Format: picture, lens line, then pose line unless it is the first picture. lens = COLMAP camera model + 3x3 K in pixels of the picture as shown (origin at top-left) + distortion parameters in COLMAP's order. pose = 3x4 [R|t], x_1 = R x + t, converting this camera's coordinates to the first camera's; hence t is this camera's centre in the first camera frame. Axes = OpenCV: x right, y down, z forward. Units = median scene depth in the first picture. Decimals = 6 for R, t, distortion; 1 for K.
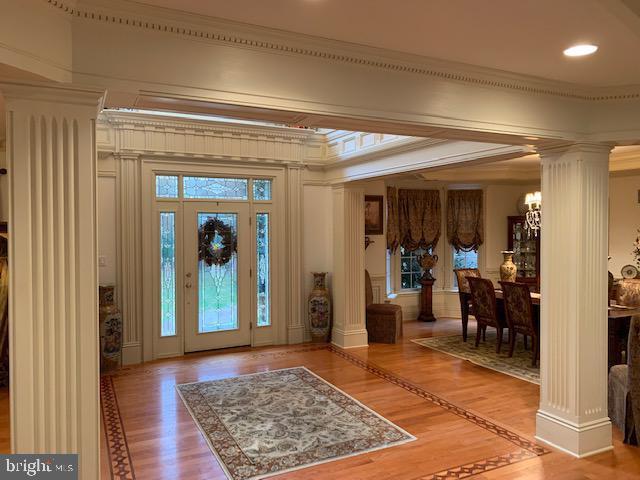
lens RADIAL K [[499.4, 0, 322.8], [0, 499.4, 239.6], [0, 0, 1]] dist [0.041584, -0.006547]
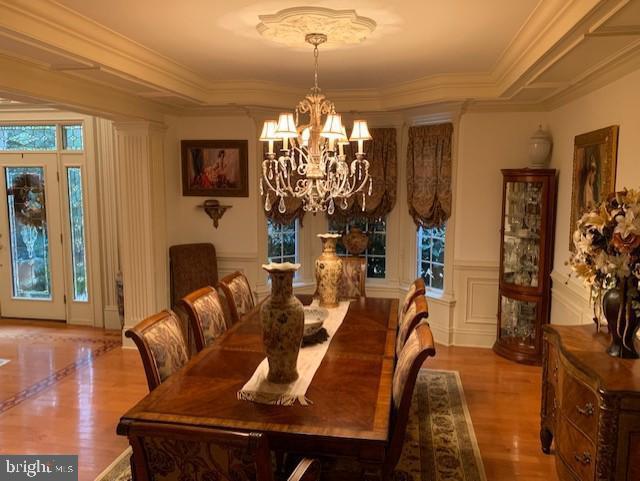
lens RADIAL K [[486.8, 0, 321.4], [0, 486.8, 238.5], [0, 0, 1]] dist [0.001094, 0.001079]
pose [[0.807522, 0.077003, -0.584789, 0.705540], [-0.028501, 0.995378, 0.091711, -0.020707], [0.589148, -0.057392, 0.805984, 0.607068]]
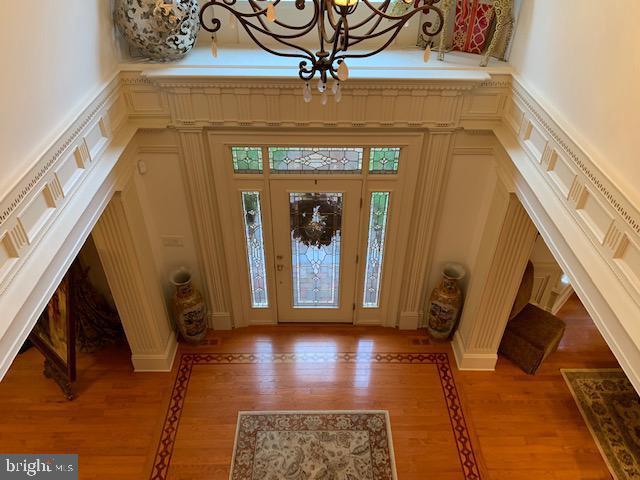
lens RADIAL K [[499.4, 0, 316.5], [0, 499.4, 237.4], [0, 0, 1]] dist [0.041584, -0.006547]
pose [[0.899317, 0.273160, -0.341487, 0.054775], [-0.018004, 0.803368, 0.595211, -0.427824], [0.436927, -0.529135, 0.727400, 0.436792]]
